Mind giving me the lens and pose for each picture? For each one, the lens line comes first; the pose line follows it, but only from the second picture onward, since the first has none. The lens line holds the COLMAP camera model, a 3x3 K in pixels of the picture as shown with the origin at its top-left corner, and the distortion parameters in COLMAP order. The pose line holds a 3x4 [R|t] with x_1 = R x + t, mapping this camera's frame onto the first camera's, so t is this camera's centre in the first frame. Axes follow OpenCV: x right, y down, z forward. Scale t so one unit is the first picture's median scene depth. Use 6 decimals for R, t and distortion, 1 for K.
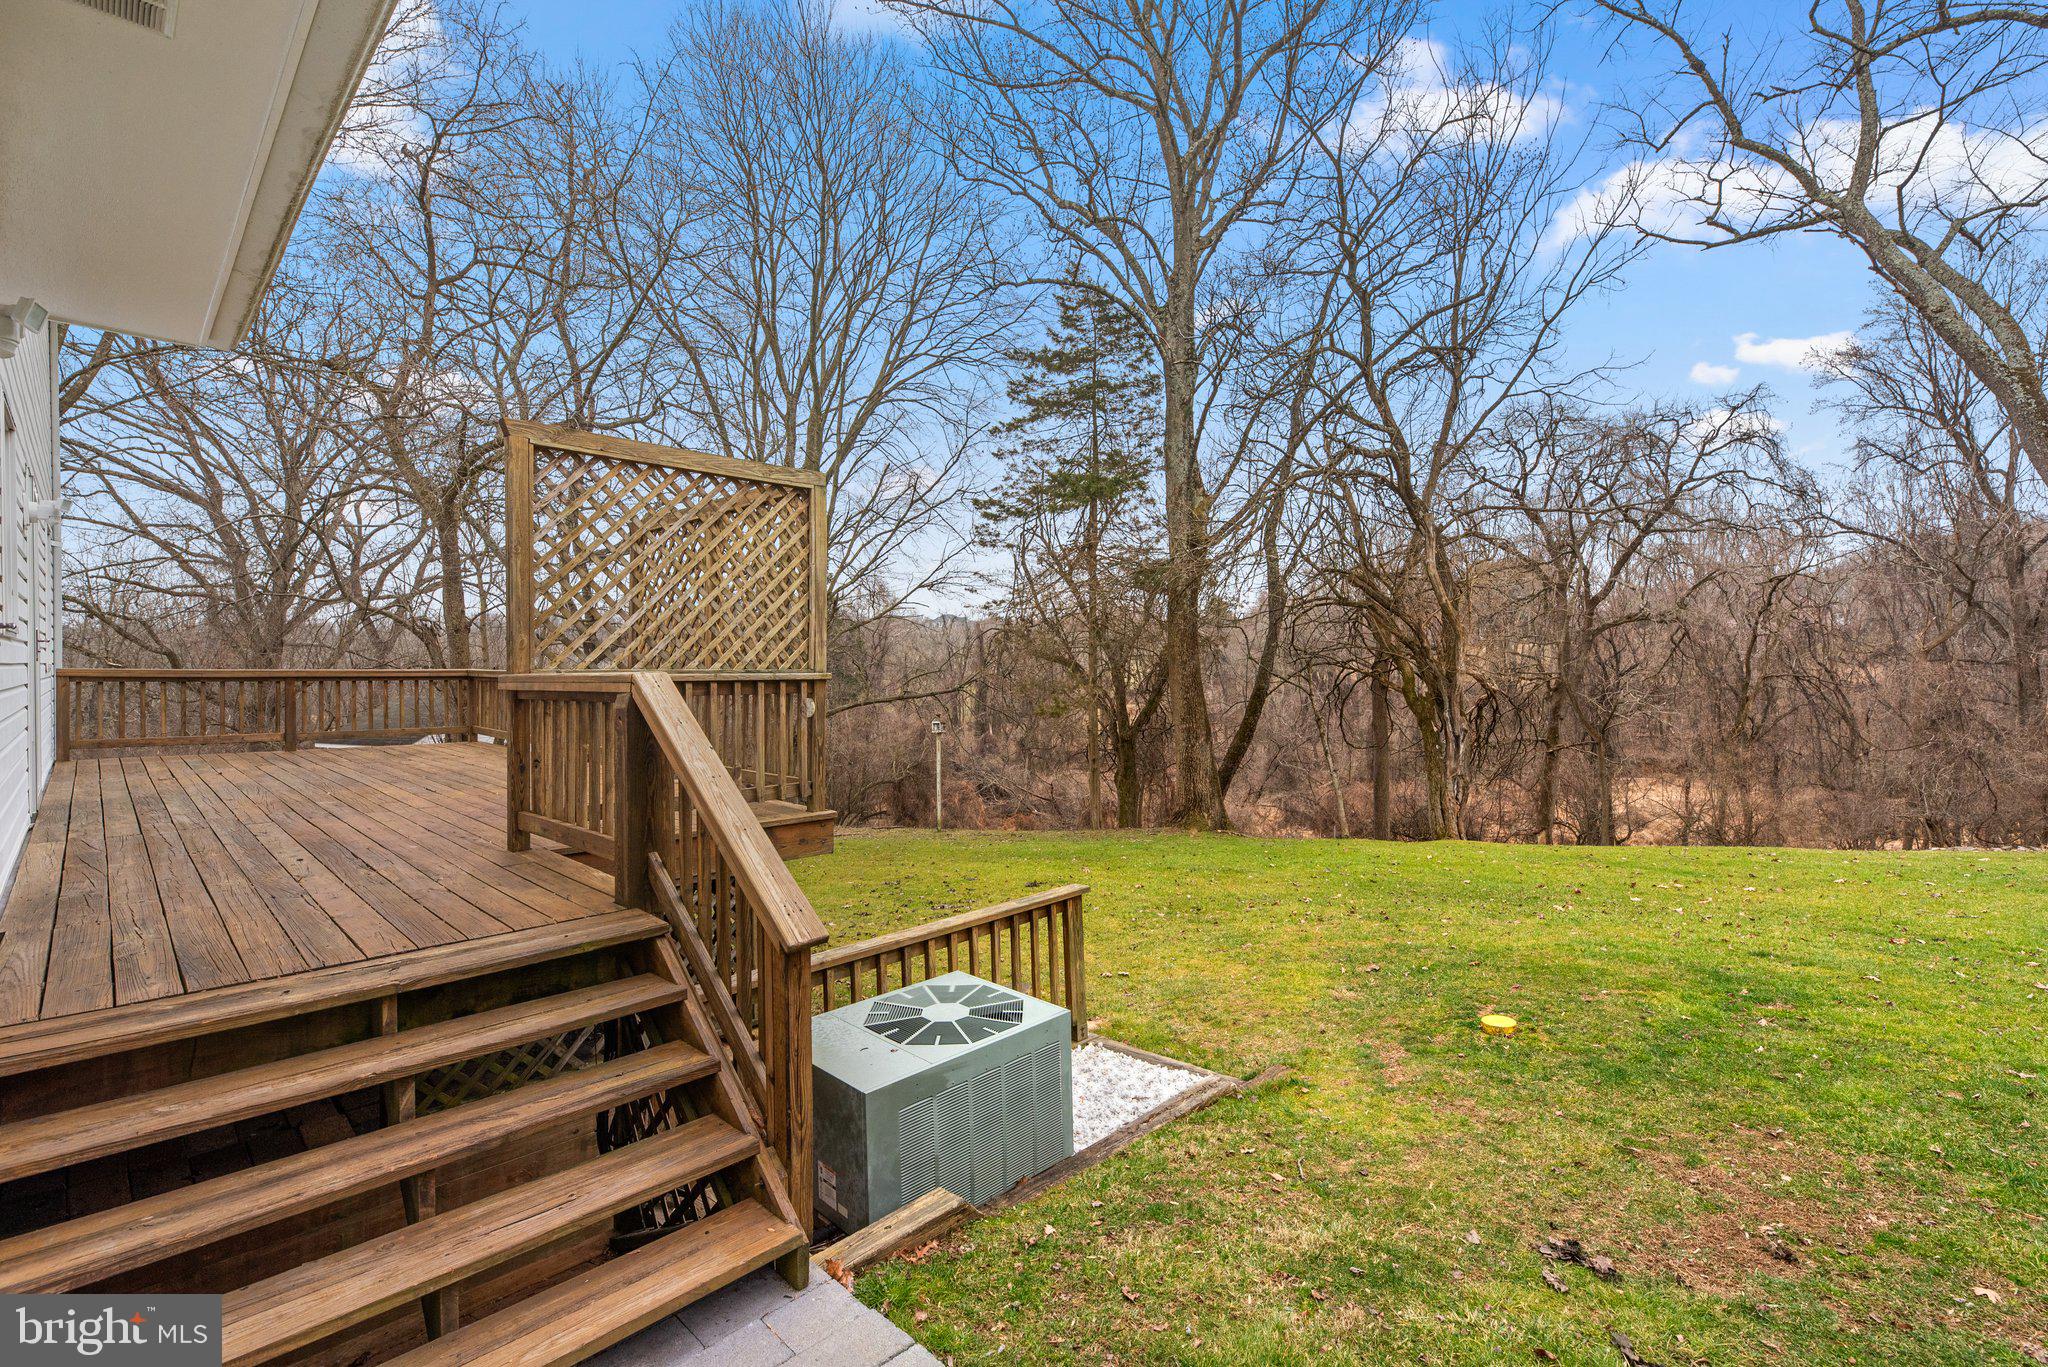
lens RADIAL K [[920.2, 0, 1029.3], [0, 920.2, 673.5], [0, 0, 1]] dist [0.001496, -0.000334]
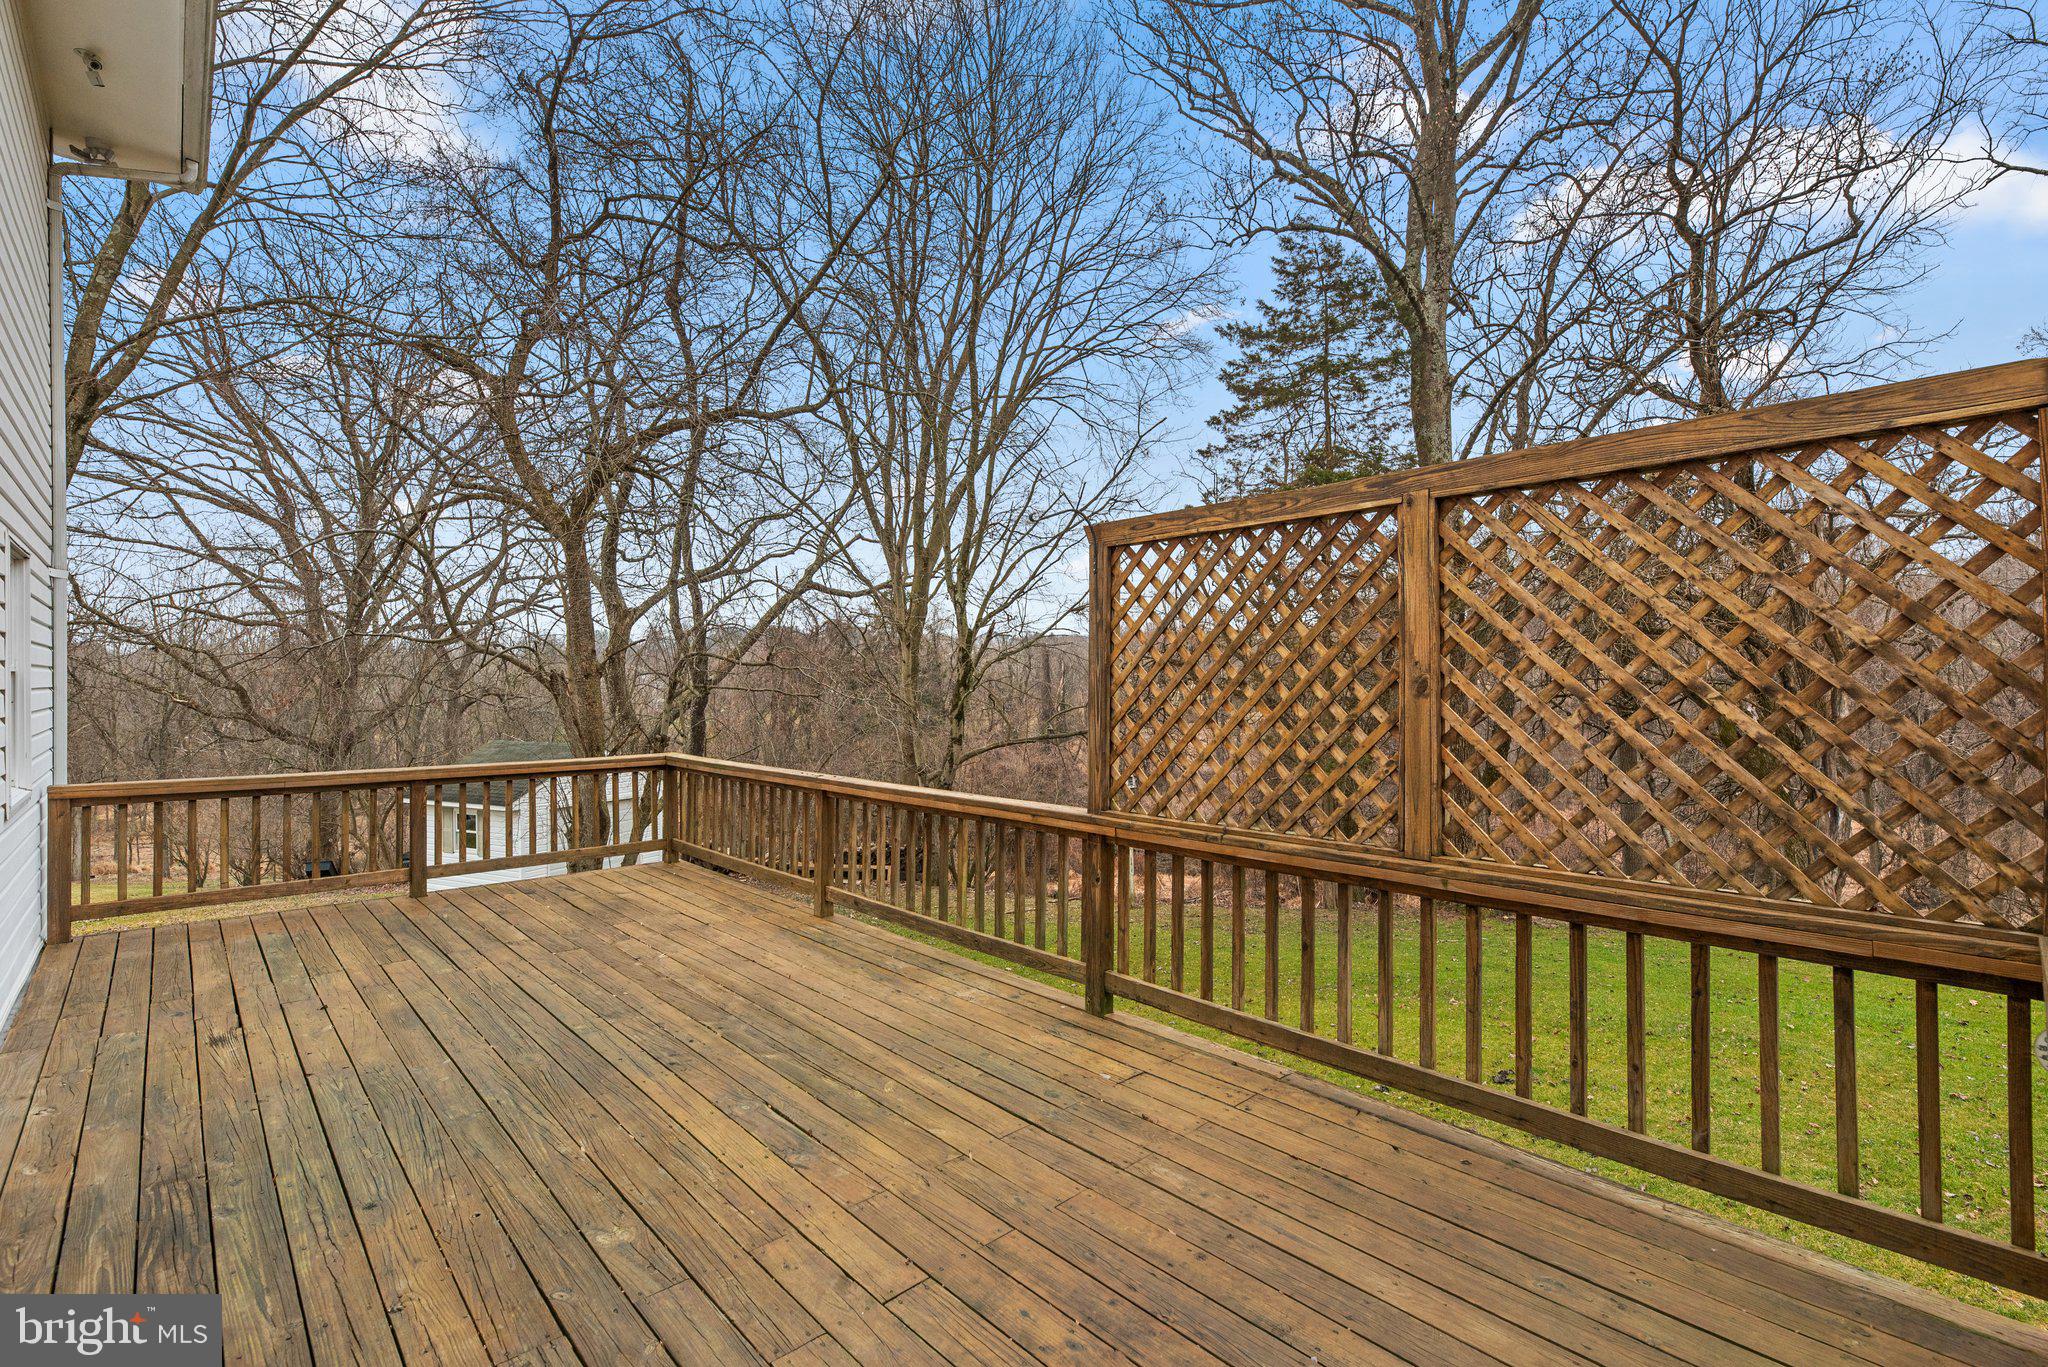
lens RADIAL K [[917.9, 0, 1024.0], [0, 917.9, 683.5], [0, 0, 1]] dist [0.002837, -0.001522]
pose [[0.999003, -0.002418, -0.044584, -0.122346], [0.002087, 0.999970, -0.007474, -0.019300], [0.044601, 0.007374, 0.998978, 0.131993]]
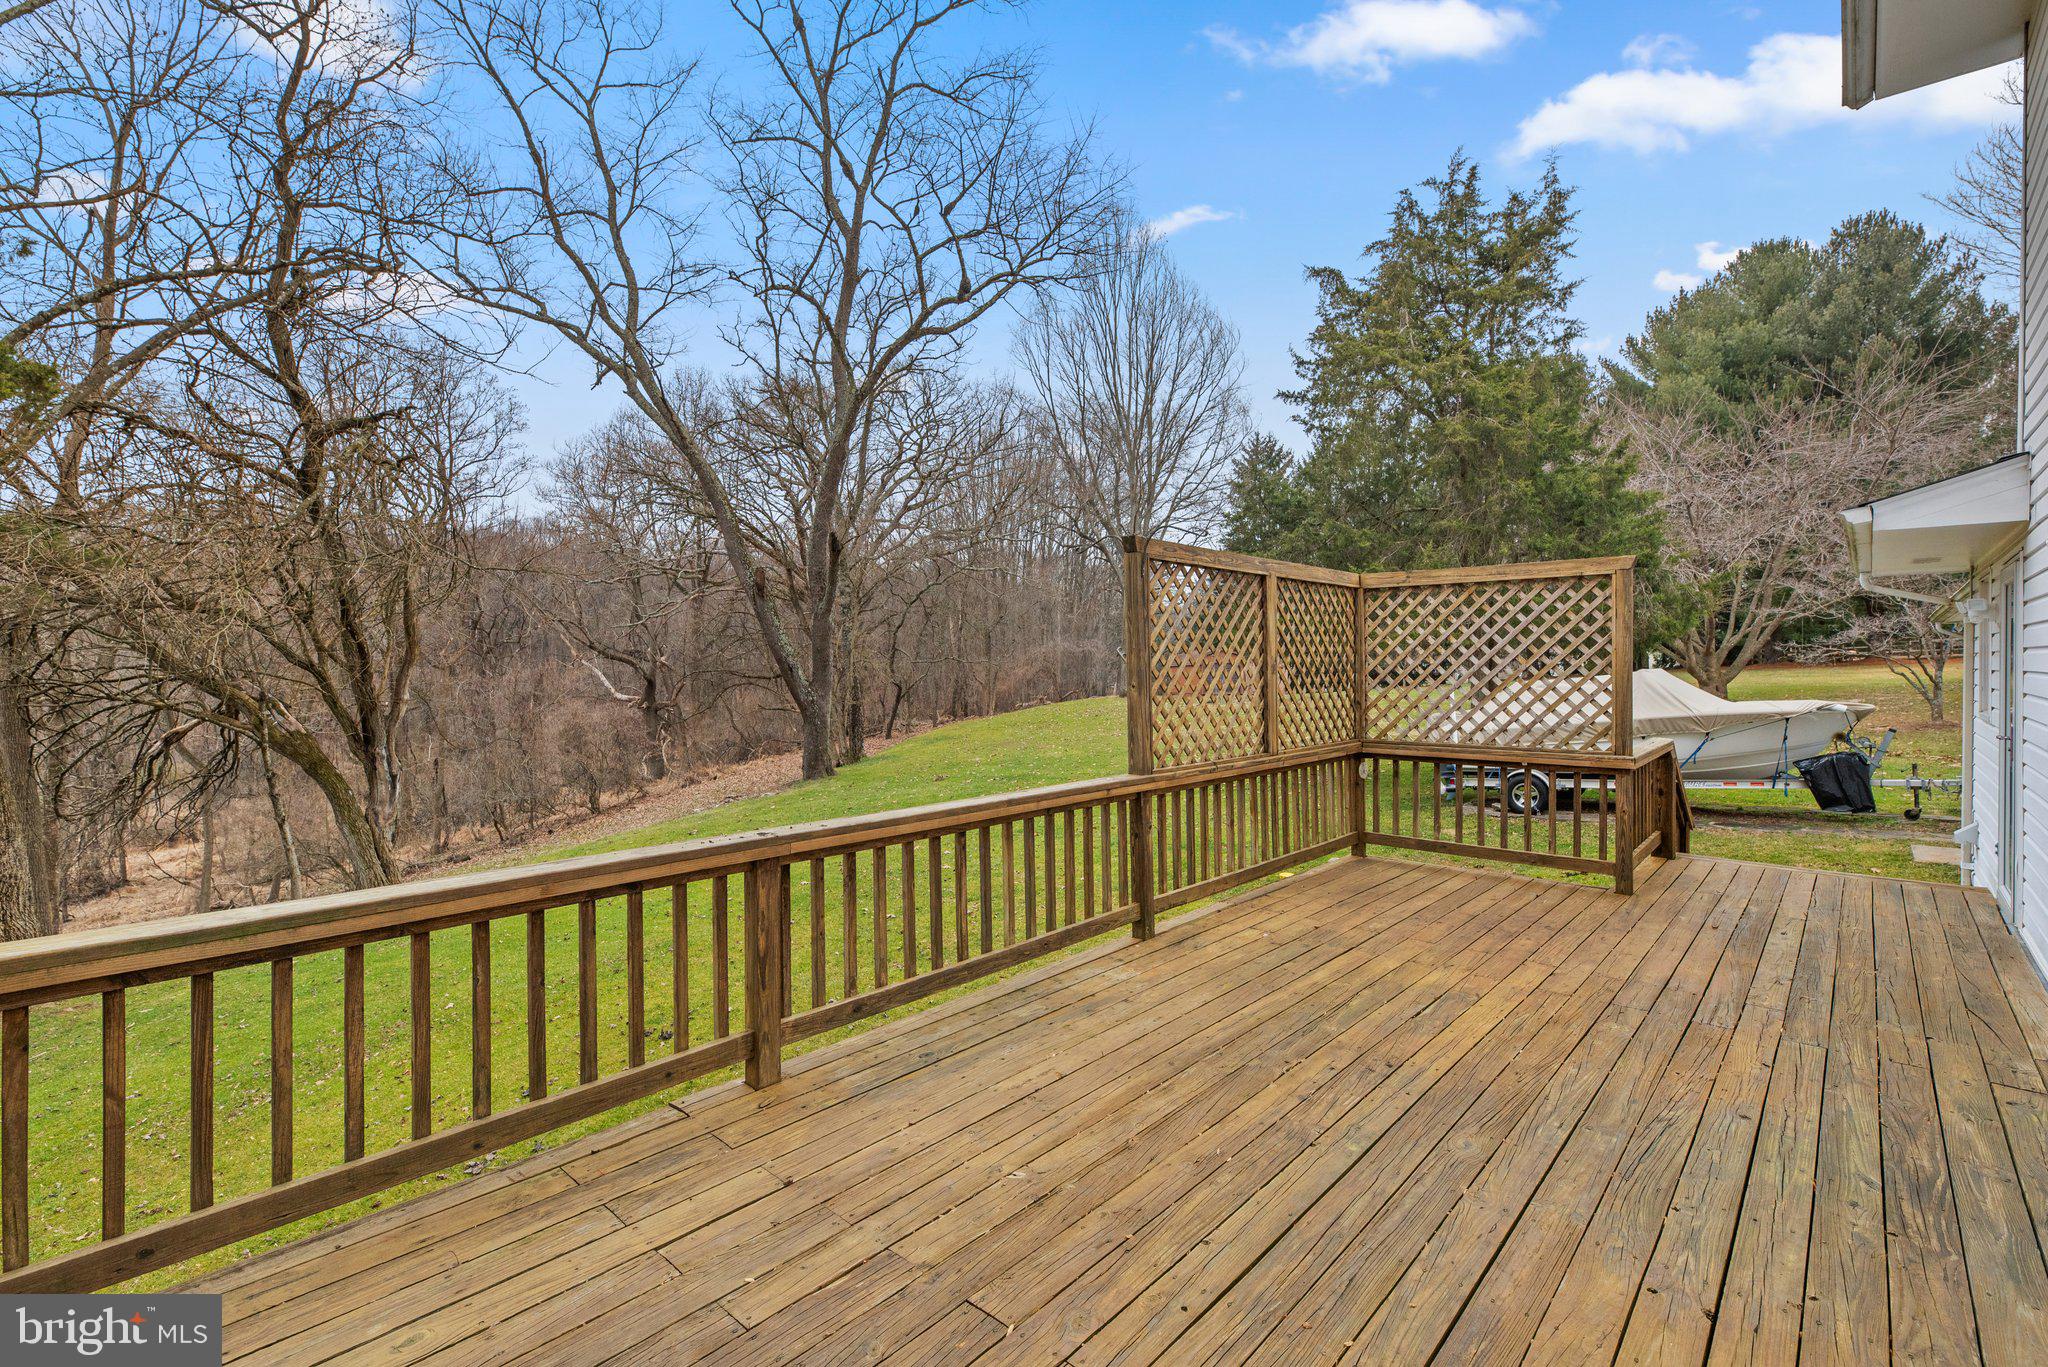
lens RADIAL K [[917.9, 0, 1024.0], [0, 917.9, 683.5], [0, 0, 1]] dist [0.002837, -0.001522]
pose [[-0.035470, -0.019601, 0.999179, -1.110129], [0.010861, 0.999741, 0.019998, -0.031570], [-0.999312, 0.011561, -0.035248, 1.141551]]
